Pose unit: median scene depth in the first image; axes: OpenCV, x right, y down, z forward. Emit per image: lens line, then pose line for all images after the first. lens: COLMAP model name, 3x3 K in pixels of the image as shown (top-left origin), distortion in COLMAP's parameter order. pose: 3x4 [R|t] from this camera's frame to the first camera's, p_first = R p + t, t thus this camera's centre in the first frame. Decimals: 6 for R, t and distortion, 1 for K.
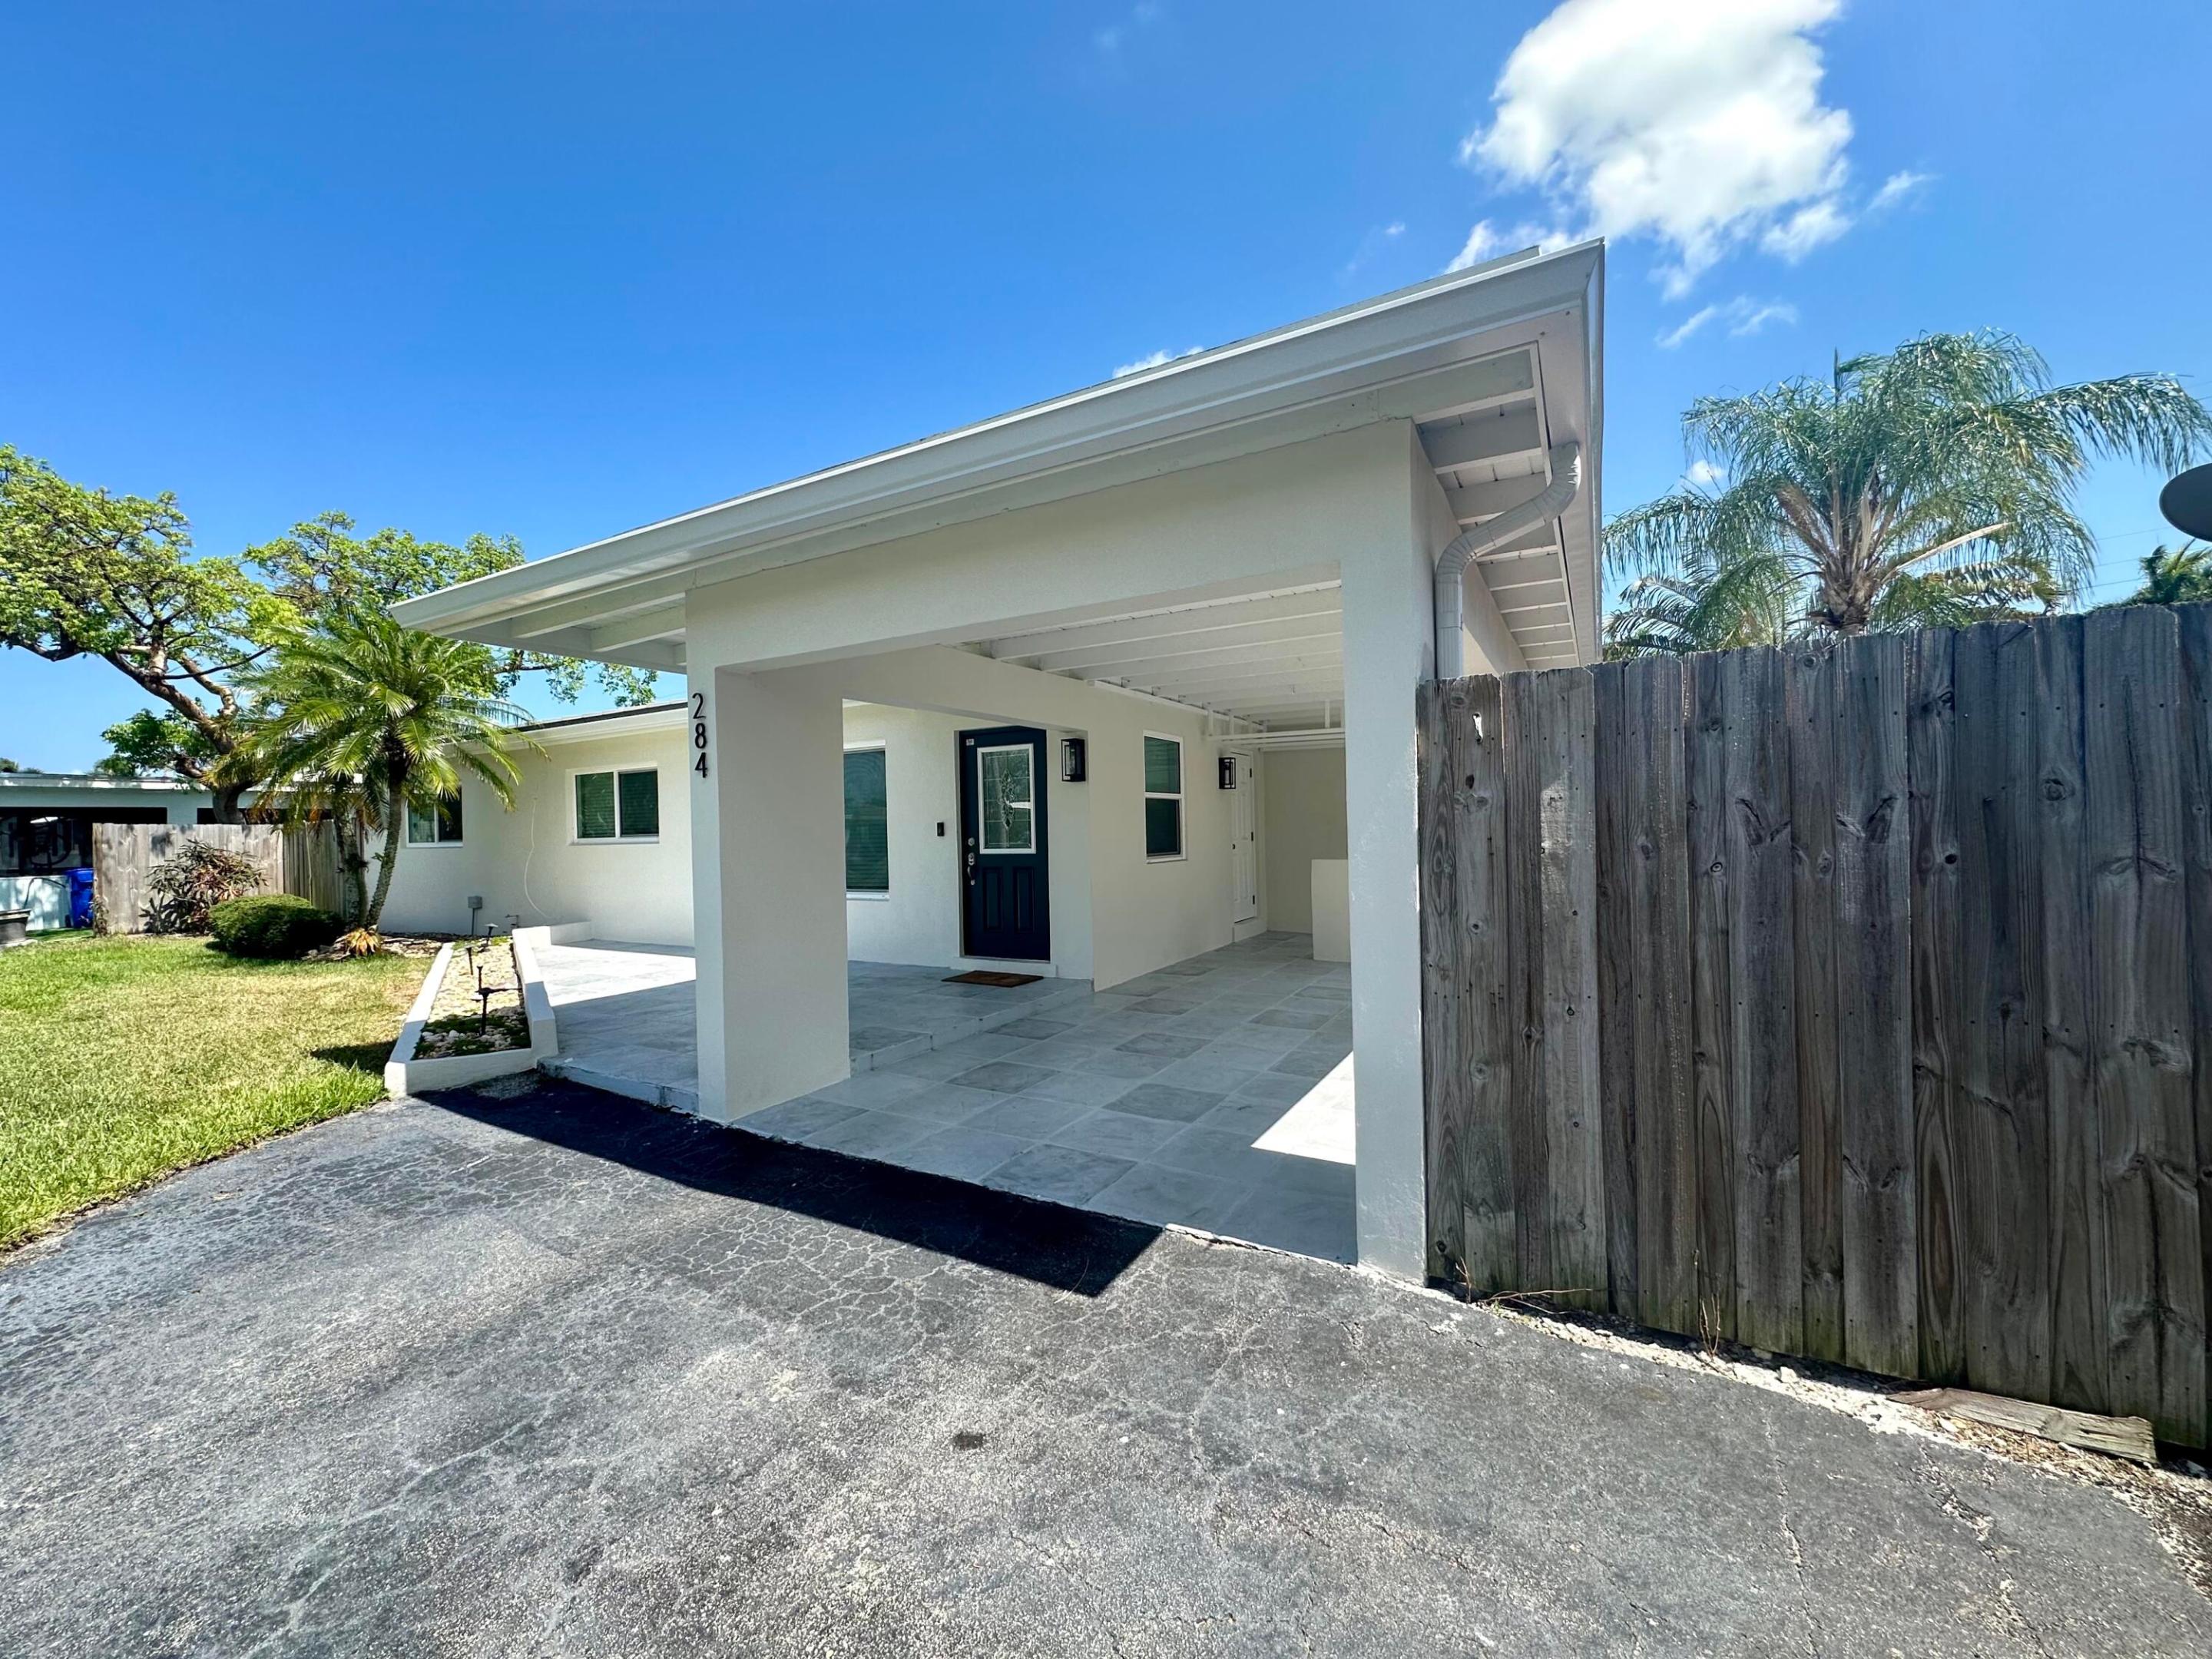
lens RADIAL K [[885.8, 0, 1101.4], [0, 885.8, 825.0], [0, 0, 1]] dist [-0.005188, 0.001438]
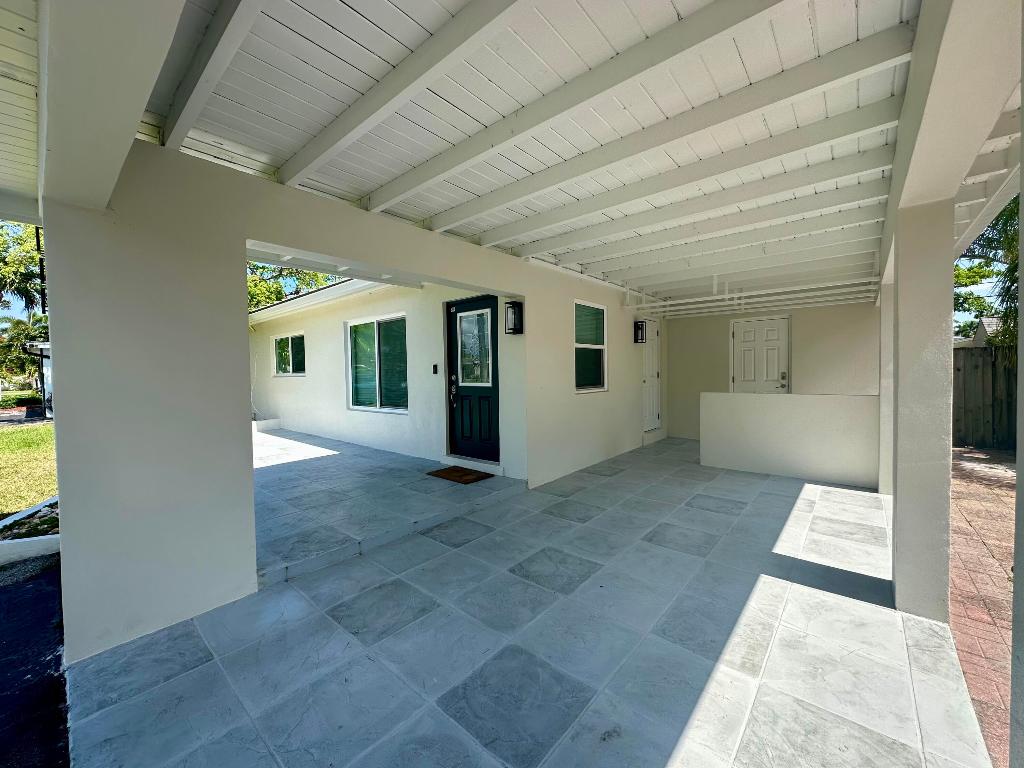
lens RADIAL K [[410.1, 0, 513.0], [0, 410.1, 384.3], [0, 0, 1]] dist [-0.005188, 0.001438]
pose [[0.982499, 0.011101, -0.185938, 0.078093], [-0.003912, 0.999232, 0.038986, 0.002926], [0.186228, -0.037576, 0.981788, 0.360219]]
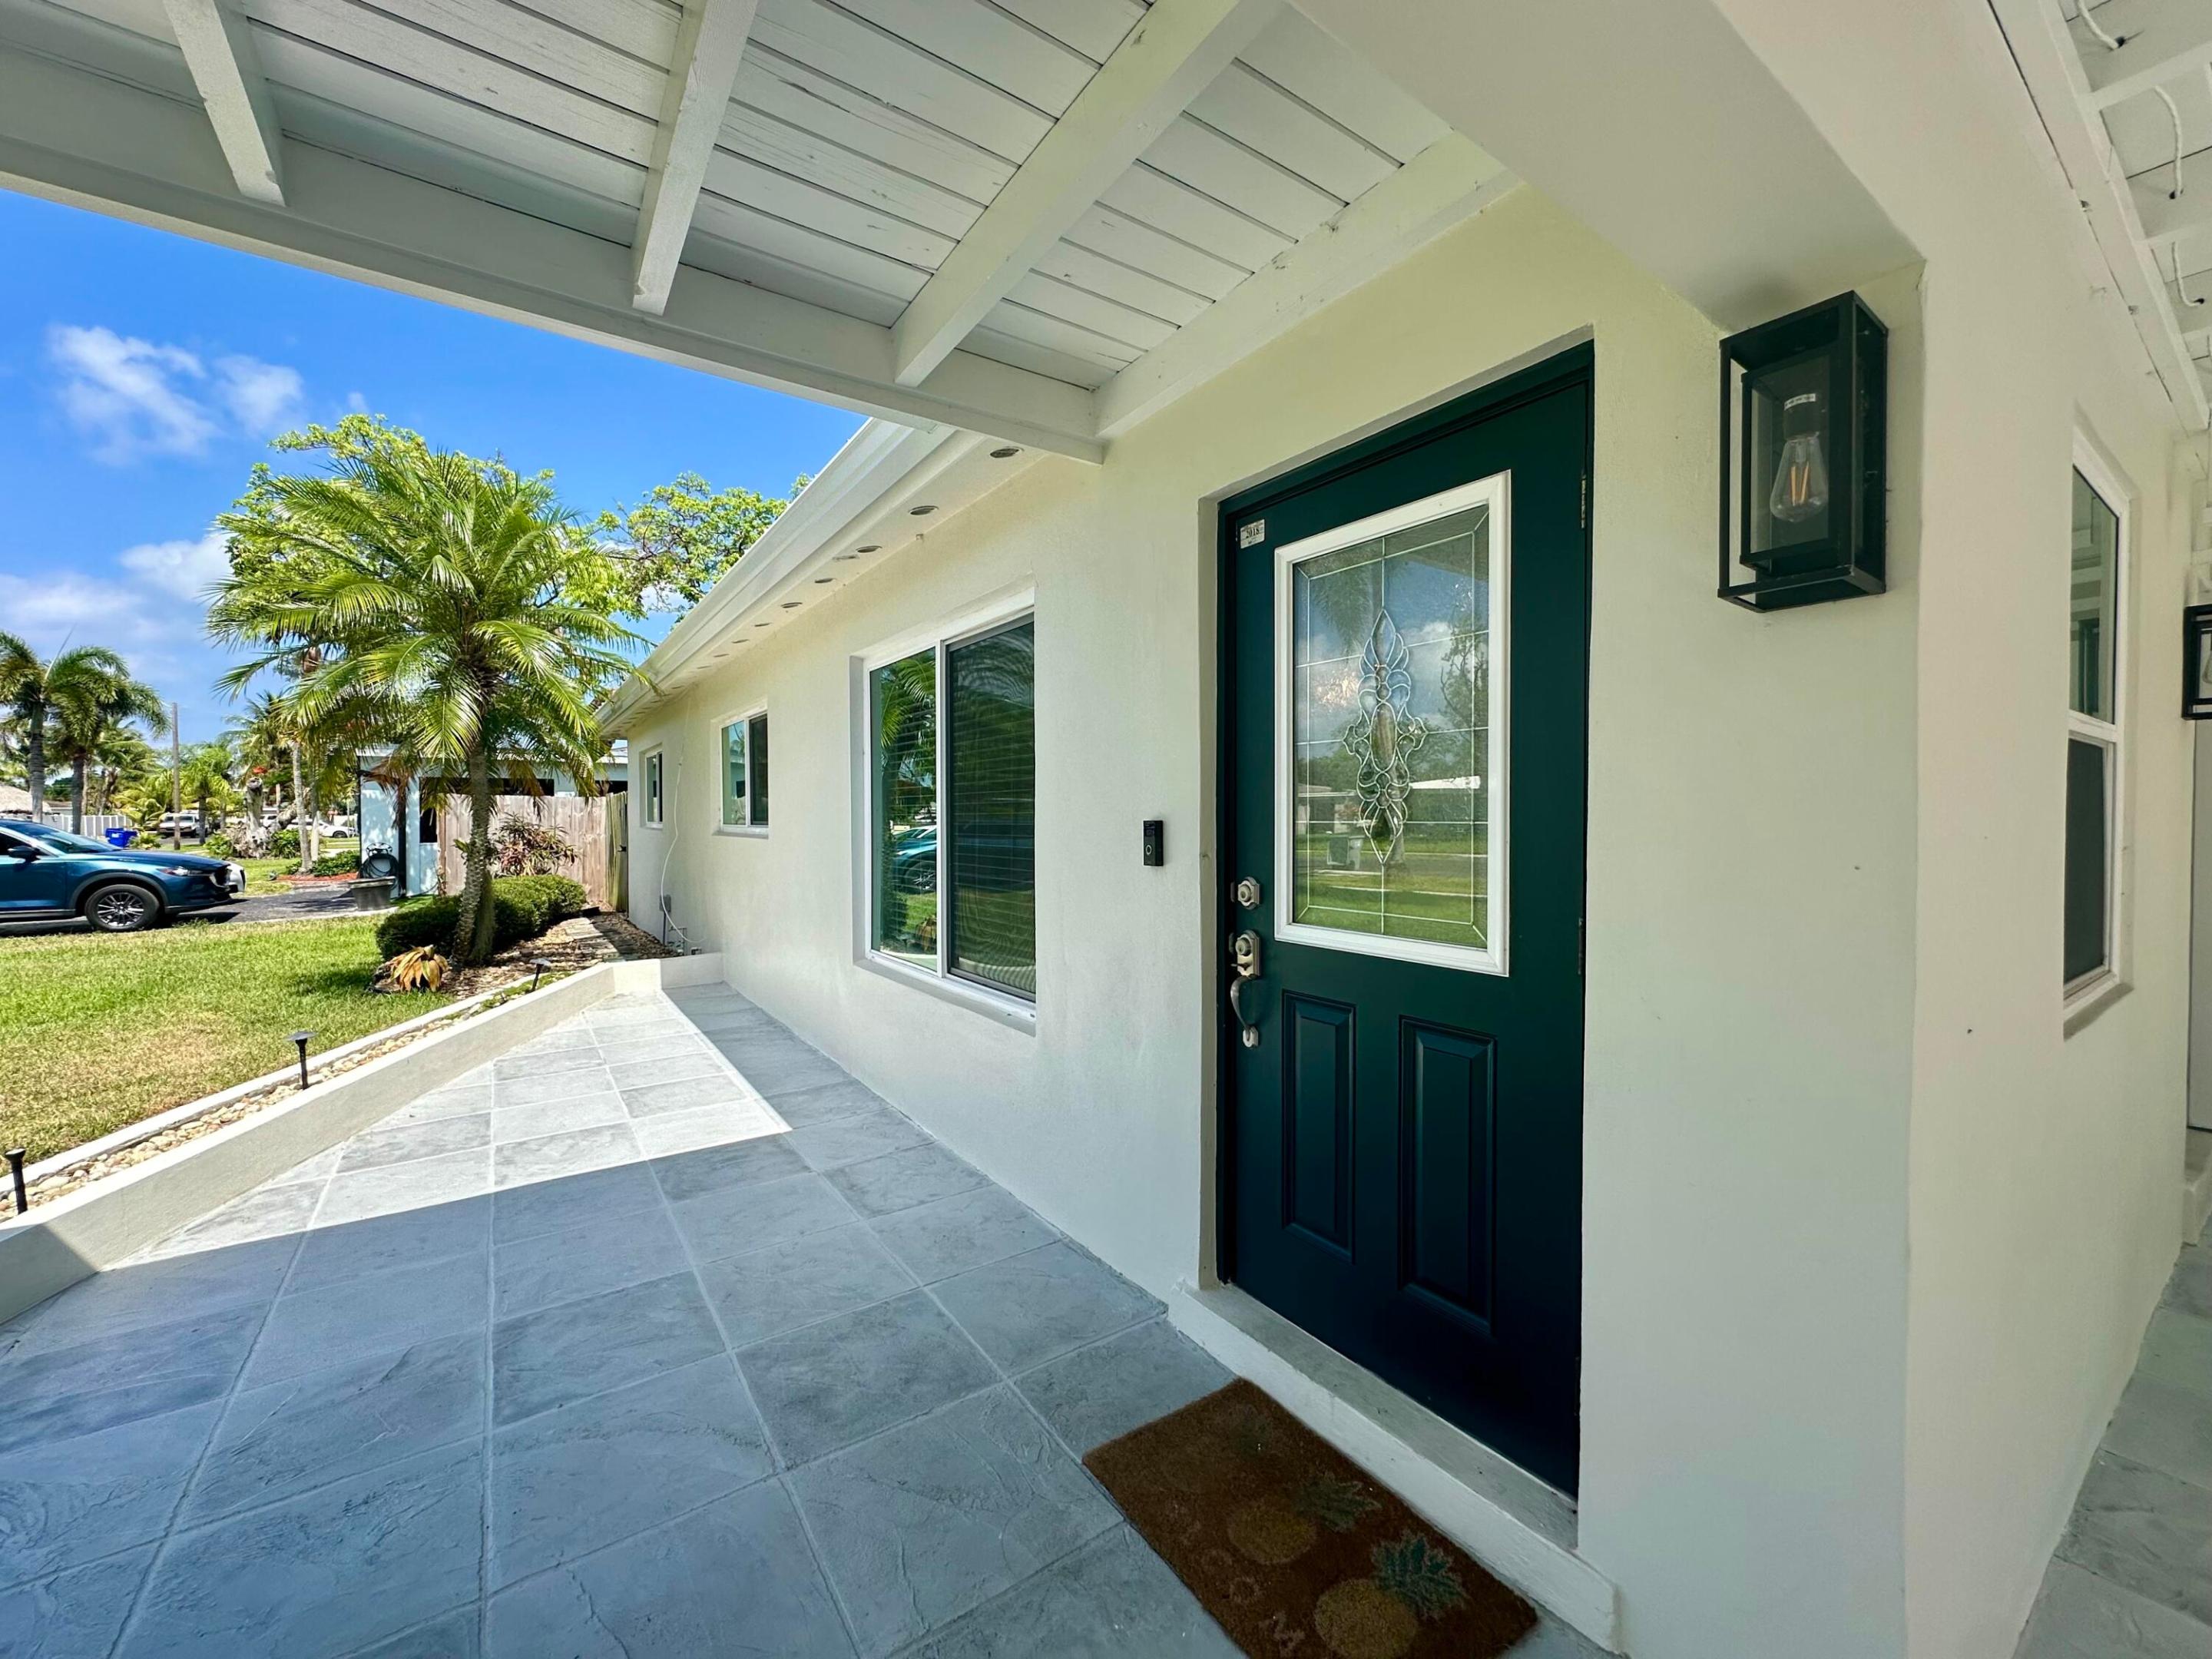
lens RADIAL K [[885.8, 0, 1105.6], [0, 885.8, 829.4], [0, 0, 1]] dist [-0.005188, 0.001438]
pose [[0.903679, 0.028858, -0.427236, -0.070442], [-0.020014, 0.999483, 0.025177, -0.007051], [0.427742, -0.014201, 0.903789, 0.748168]]
